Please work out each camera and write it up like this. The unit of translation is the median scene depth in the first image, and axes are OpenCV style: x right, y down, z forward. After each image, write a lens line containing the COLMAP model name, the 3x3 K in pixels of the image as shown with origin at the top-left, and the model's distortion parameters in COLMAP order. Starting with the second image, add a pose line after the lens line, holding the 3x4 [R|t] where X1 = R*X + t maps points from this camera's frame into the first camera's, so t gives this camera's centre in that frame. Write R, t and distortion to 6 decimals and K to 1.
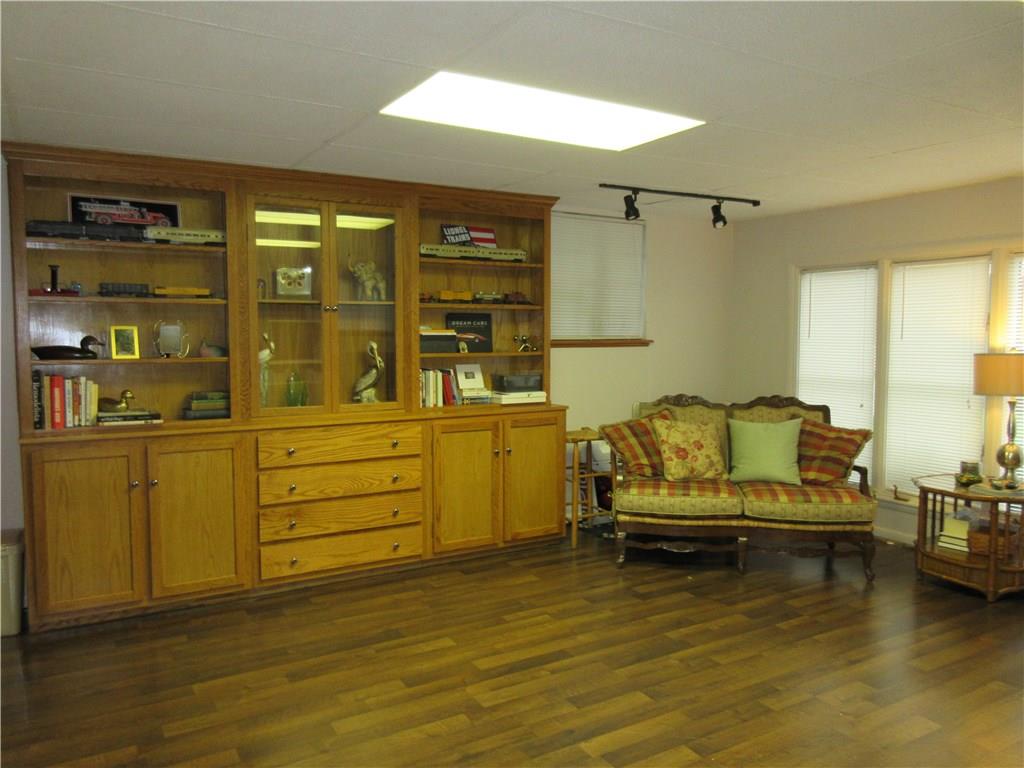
lens RADIAL K [[764.4, 0, 511.9], [0, 764.4, 381.4], [0, 0, 1]] dist [0.023698, 0.004421]
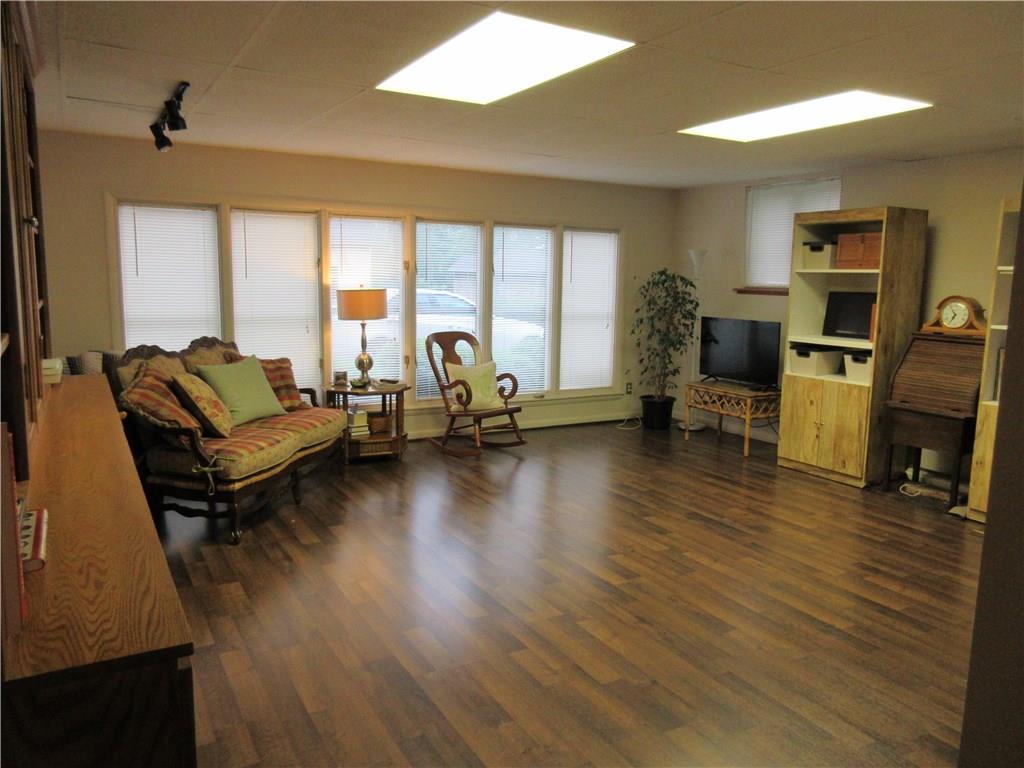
lens RADIAL K [[764.4, 0, 511.7], [0, 764.4, 385.2], [0, 0, 1]] dist [0.023698, 0.004421]
pose [[0.019728, -0.145136, 0.989215, -0.697413], [0.049035, 0.988357, 0.144032, -0.047425], [-0.998602, 0.045665, 0.026615, 0.651142]]
